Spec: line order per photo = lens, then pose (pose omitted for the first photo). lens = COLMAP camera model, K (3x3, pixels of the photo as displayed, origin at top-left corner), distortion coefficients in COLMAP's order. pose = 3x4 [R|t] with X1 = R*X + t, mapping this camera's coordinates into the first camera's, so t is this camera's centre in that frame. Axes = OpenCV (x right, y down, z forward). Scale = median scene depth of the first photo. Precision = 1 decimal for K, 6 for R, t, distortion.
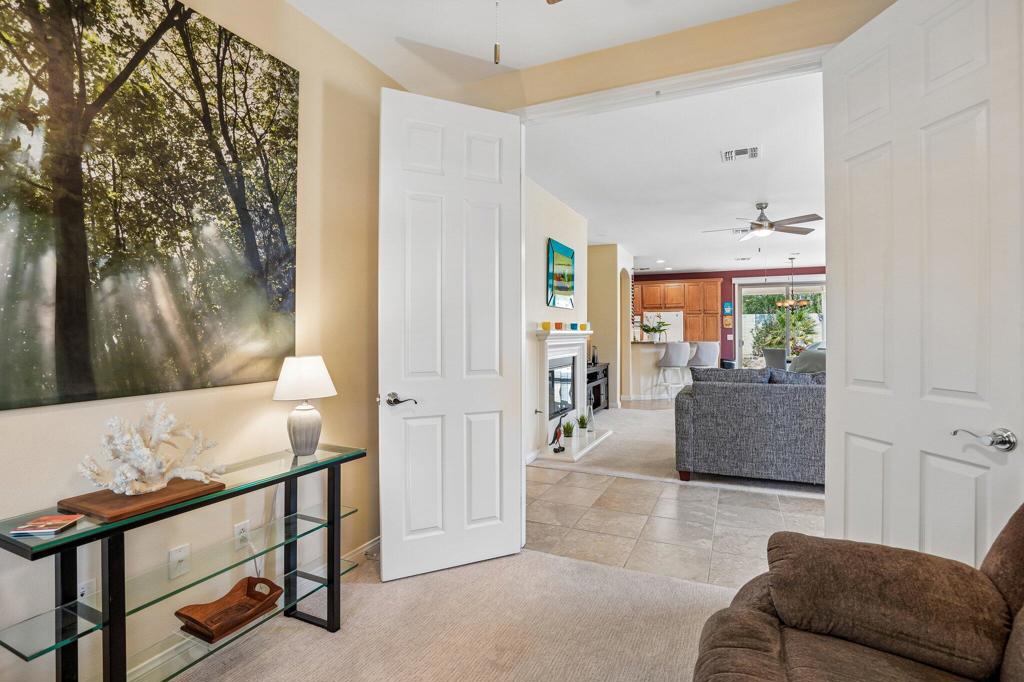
lens RADIAL K [[476.3, 0, 512.0], [0, 476.3, 341.0], [0, 0, 1]] dist [-0.061154, 0.022785]
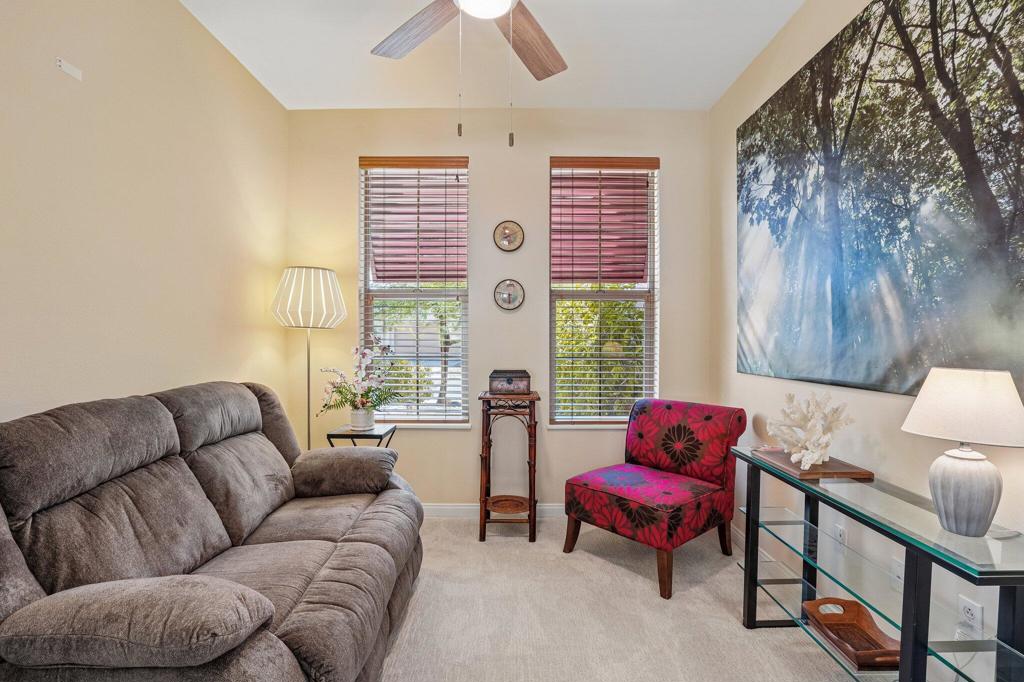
lens RADIAL K [[476.3, 0, 512.0], [0, 476.3, 341.0], [0, 0, 1]] dist [-0.061154, 0.022785]
pose [[-0.899796, 0.006725, -0.436258, 0.378465], [-0.001943, 0.999810, 0.019420, -0.015841], [0.436306, 0.018322, -0.899612, 1.450471]]
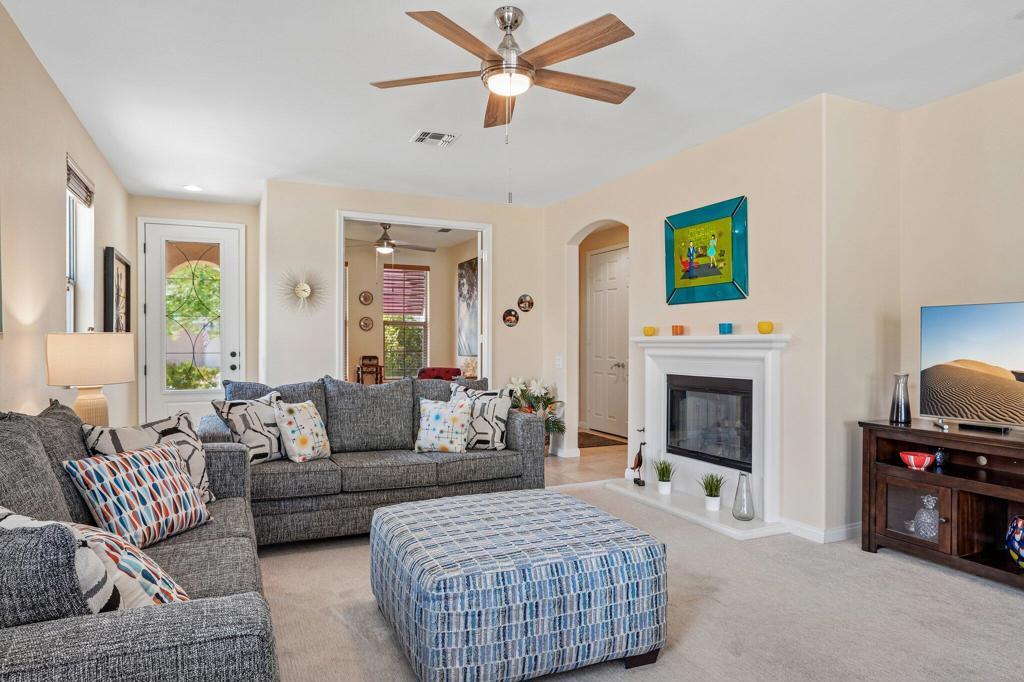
lens RADIAL K [[625.1, 0, 512.0], [0, 625.1, 341.0], [0, 0, 1]] dist [-0.001287, -0.000273]
pose [[-0.634655, 0.000816, -0.772795, 2.950835], [-0.007182, 0.999950, 0.006953, -0.053417], [0.772762, 0.009963, -0.634618, 4.203857]]
